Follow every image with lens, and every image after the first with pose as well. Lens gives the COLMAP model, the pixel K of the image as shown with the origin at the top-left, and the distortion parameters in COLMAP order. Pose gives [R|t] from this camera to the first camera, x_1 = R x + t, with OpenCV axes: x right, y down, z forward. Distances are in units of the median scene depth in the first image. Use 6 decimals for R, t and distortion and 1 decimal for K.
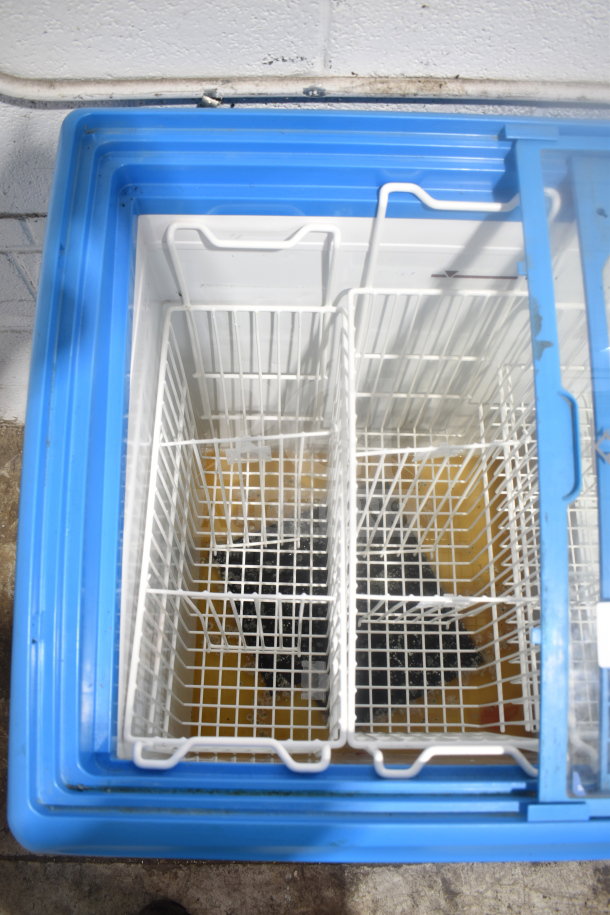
lens RADIAL K [[798.9, 0, 305.0], [0, 798.9, 457.5], [0, 0, 1]] dist [-0.083226, 0.003460]
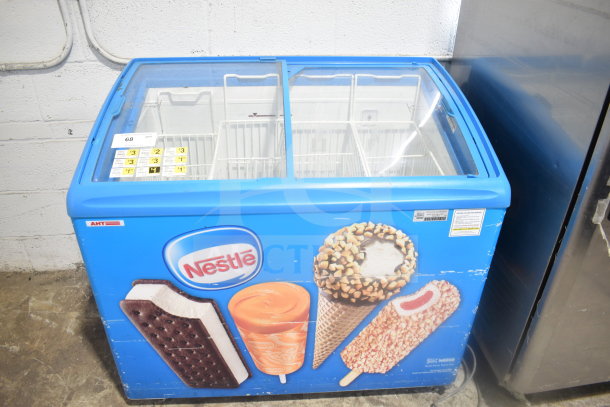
lens RADIAL K [[492.1, 0, 305.0], [0, 492.1, 203.5], [0, 0, 1]] dist [-0.084000, -0.001475]
pose [[0.997536, -0.043771, 0.054826, 0.286661], [0.068157, 0.789845, -0.609507, 1.290652], [-0.016625, 0.611742, 0.790883, -0.276458]]
